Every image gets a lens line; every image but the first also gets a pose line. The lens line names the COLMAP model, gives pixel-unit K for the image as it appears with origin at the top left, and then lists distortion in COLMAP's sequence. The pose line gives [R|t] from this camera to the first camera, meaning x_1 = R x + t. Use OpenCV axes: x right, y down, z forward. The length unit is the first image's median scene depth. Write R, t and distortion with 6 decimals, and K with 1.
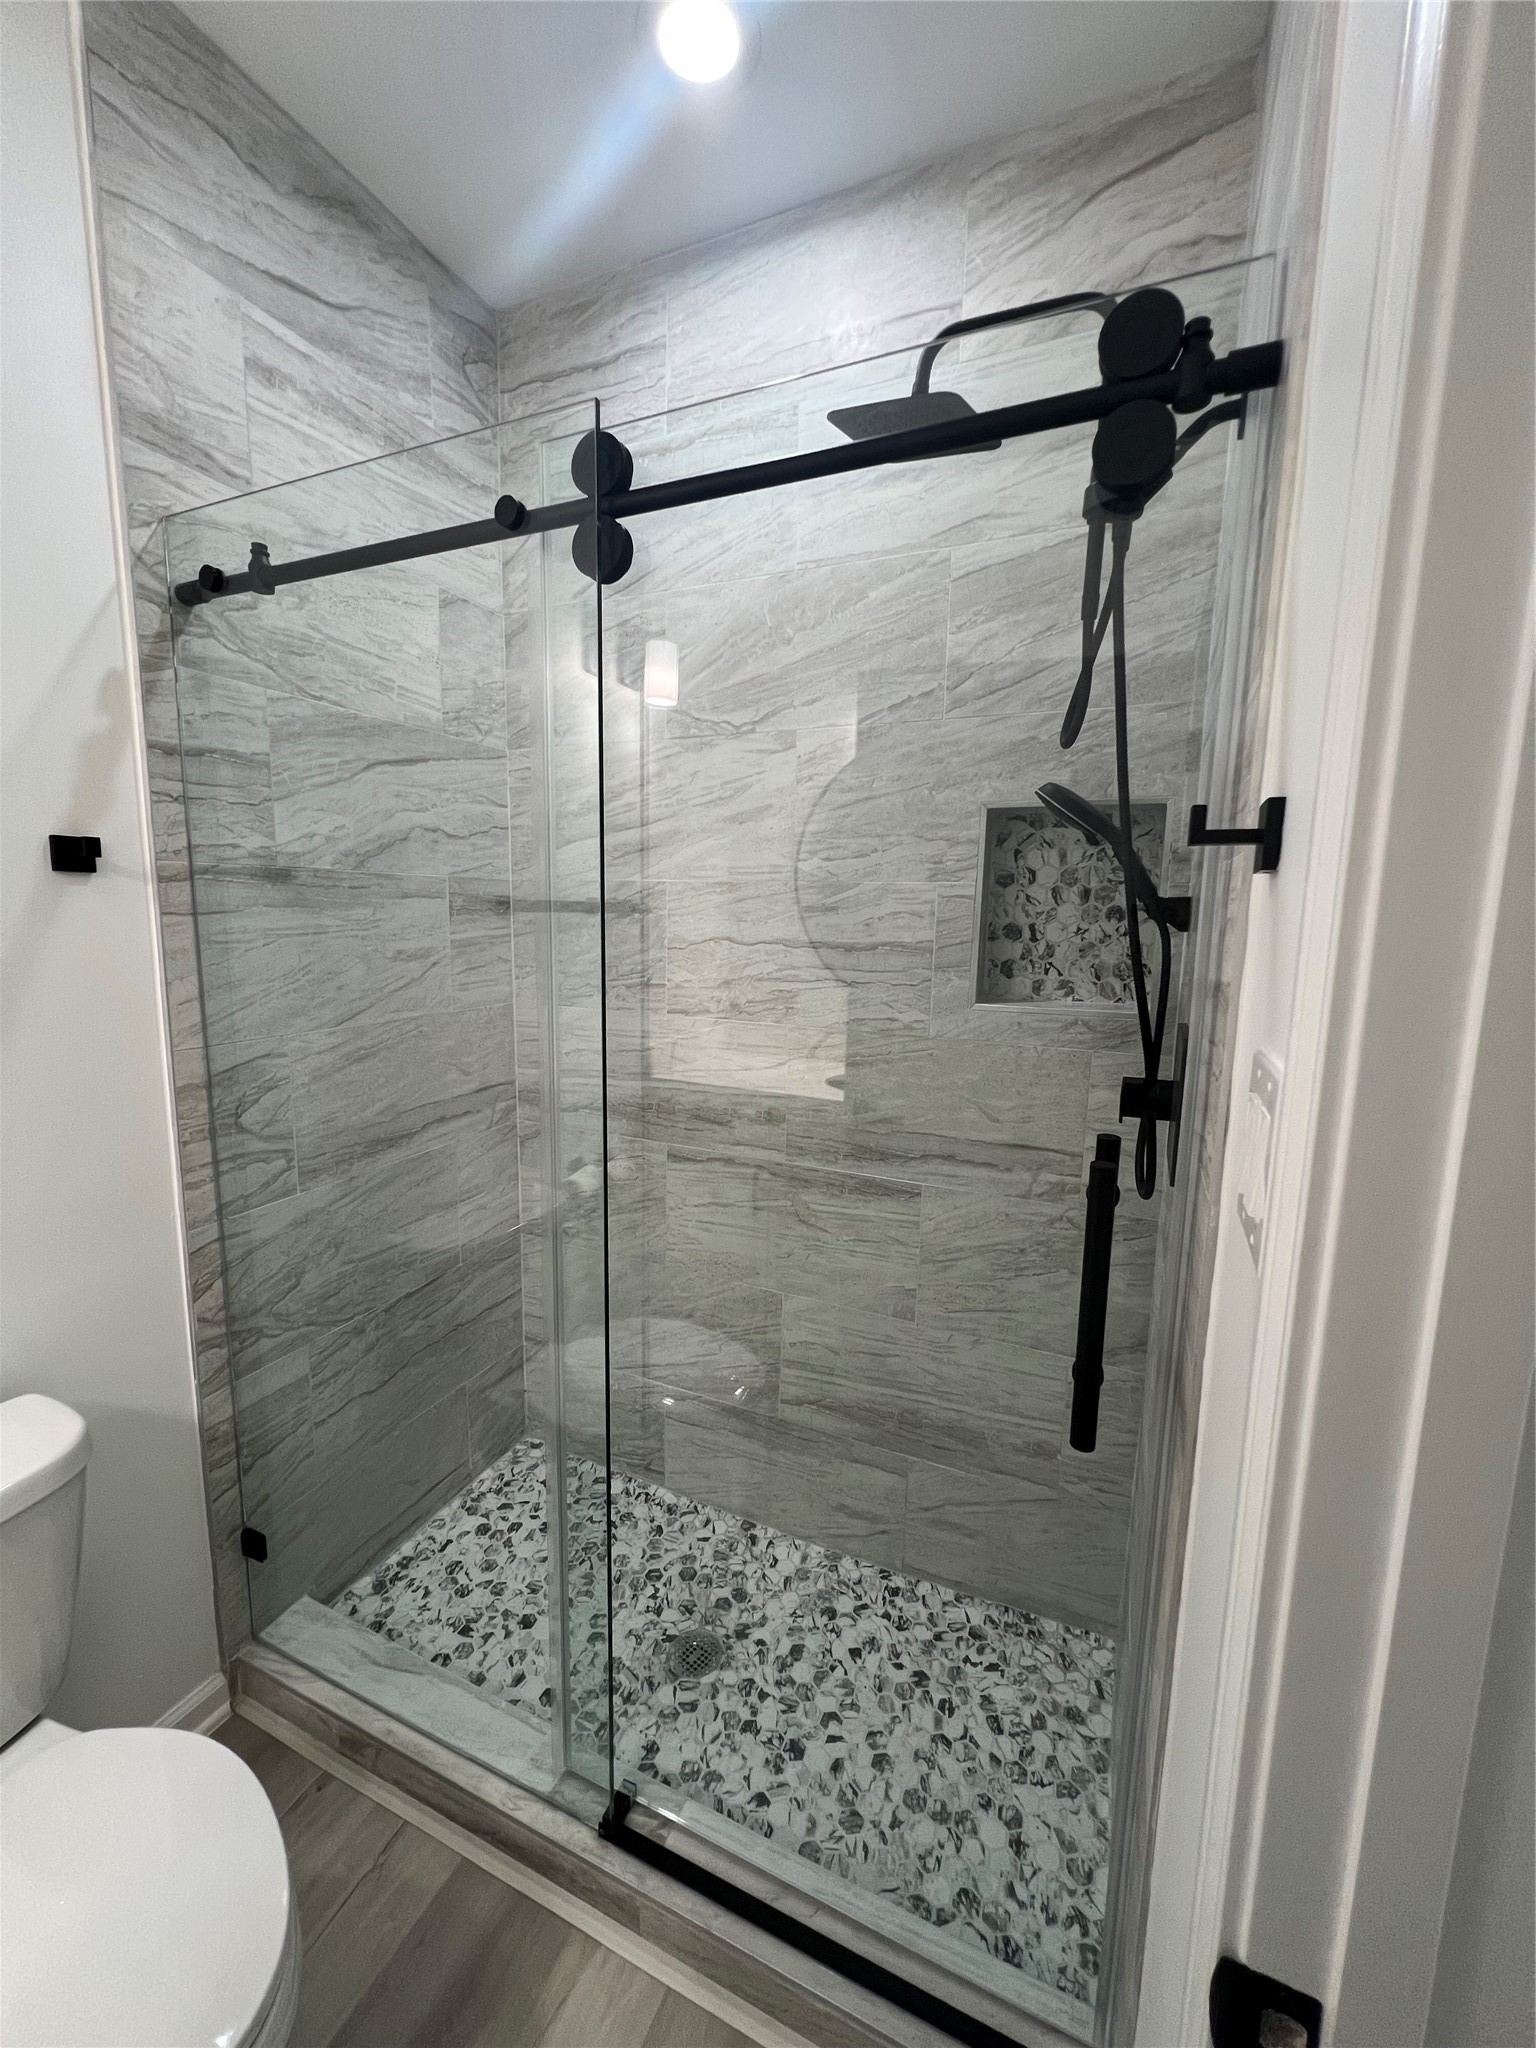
lens RADIAL K [[826.3, 0, 768.6], [0, 826.3, 1025.1], [0, 0, 1]] dist [-0.000830, -0.000121]
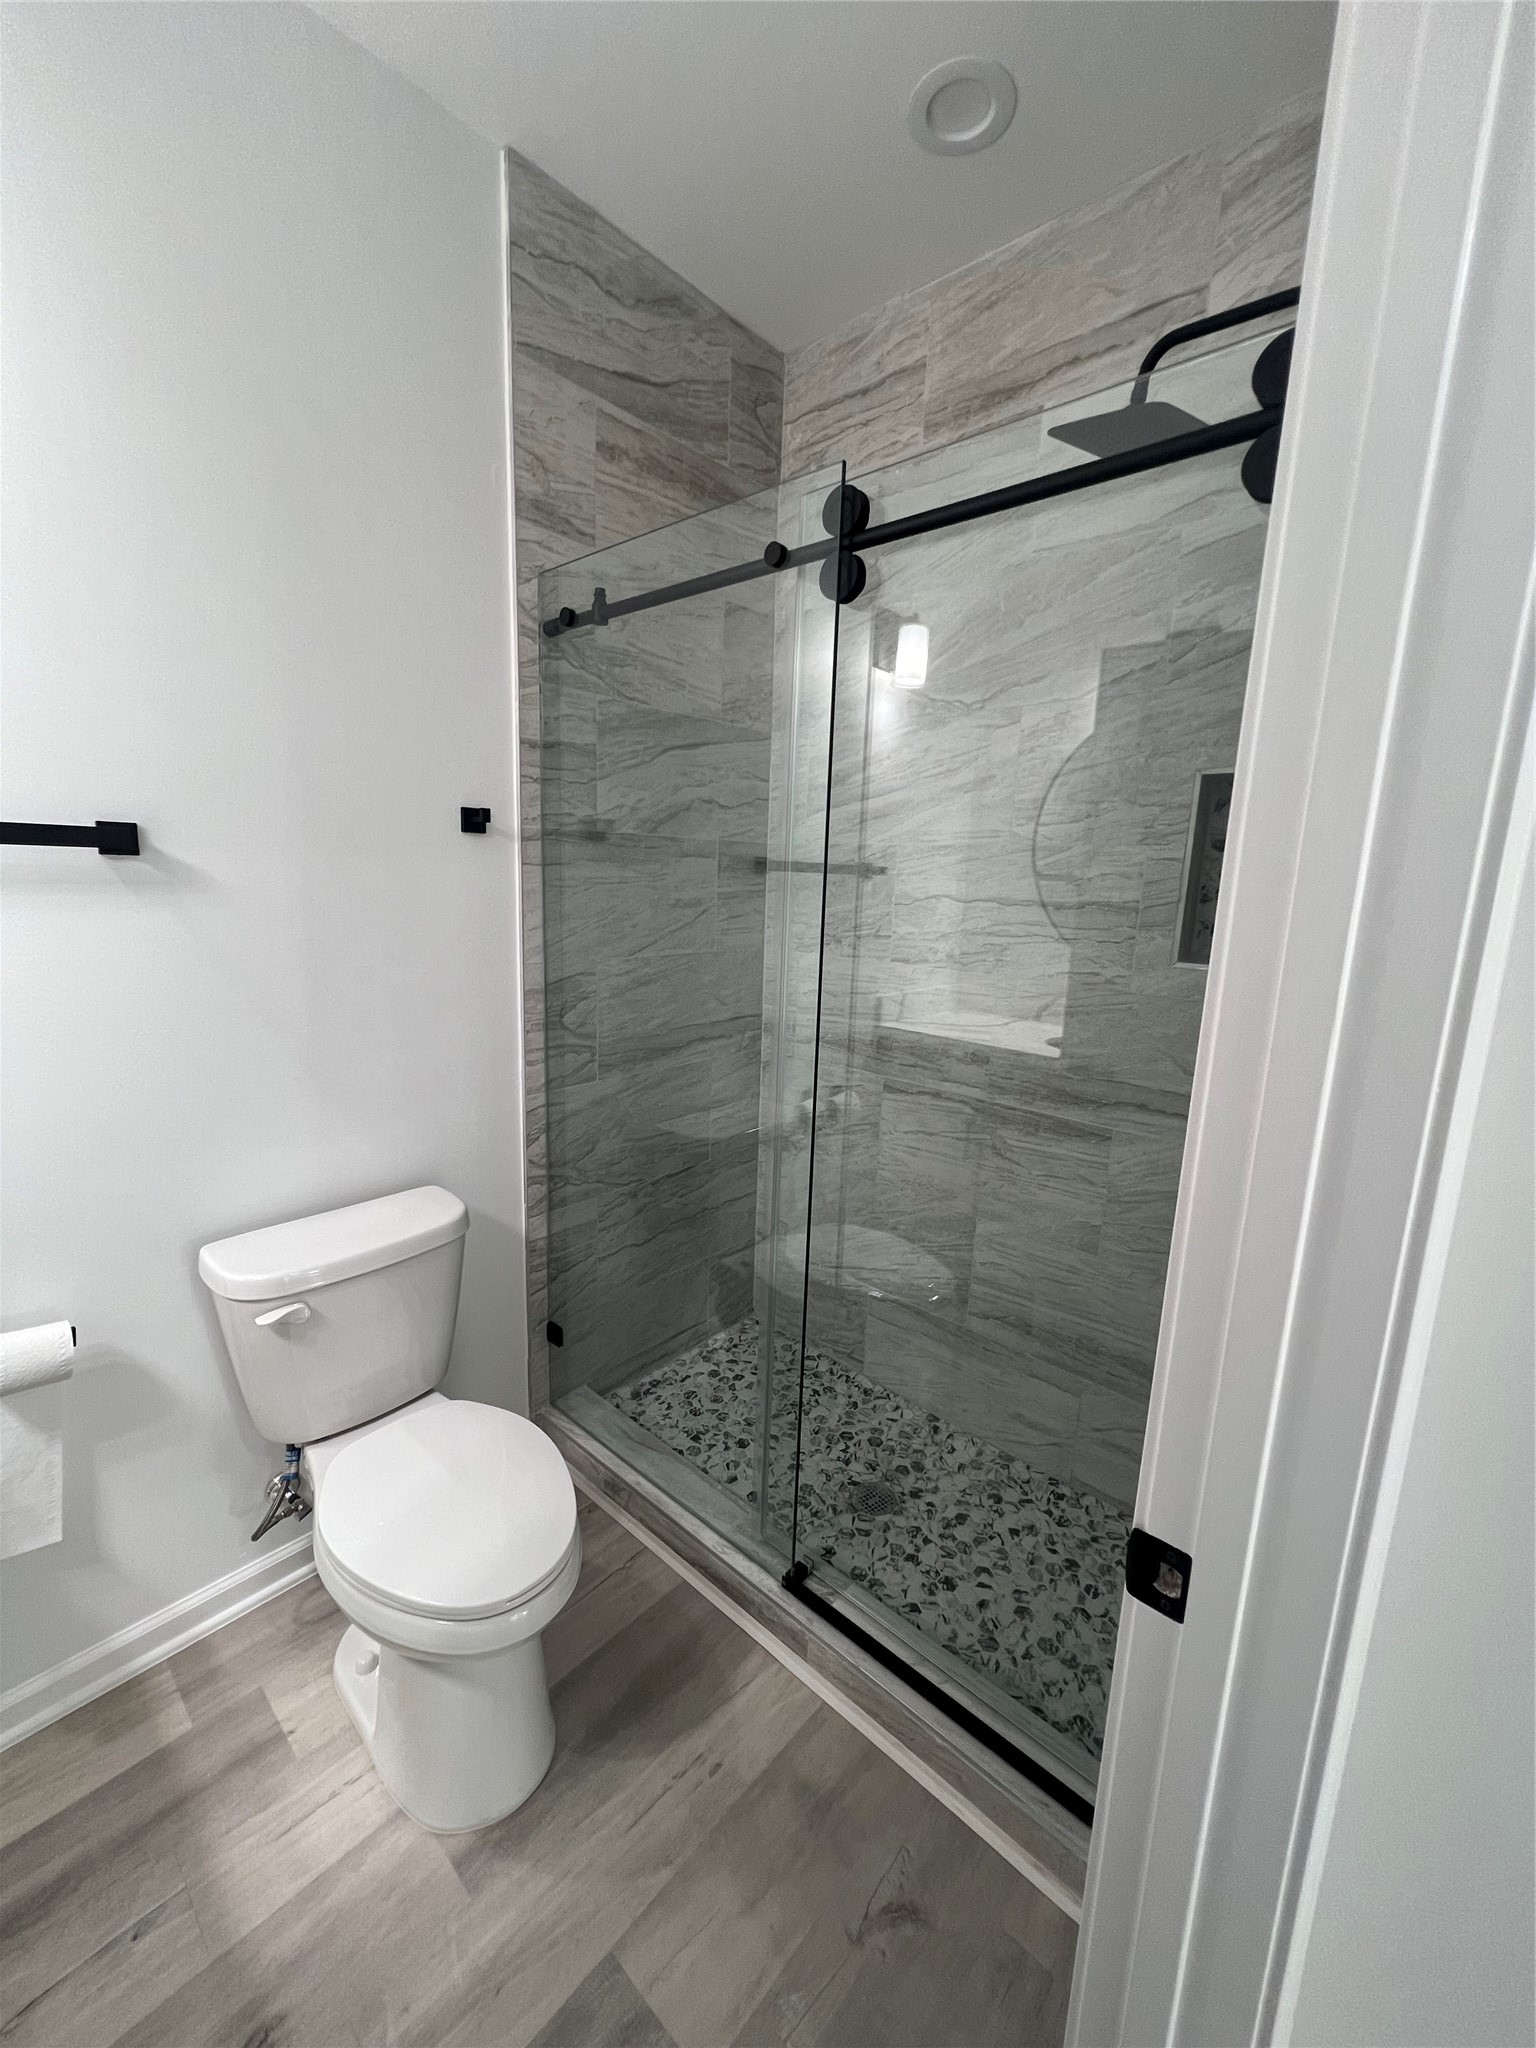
lens RADIAL K [[826.3, 0, 765.8], [0, 826.3, 1025.9], [0, 0, 1]] dist [-0.000830, -0.000121]
pose [[0.950858, 0.070565, -0.301478, 0.076322], [-0.060817, 0.997281, 0.041610, 0.045018], [0.303595, -0.021230, 0.952565, -0.170082]]
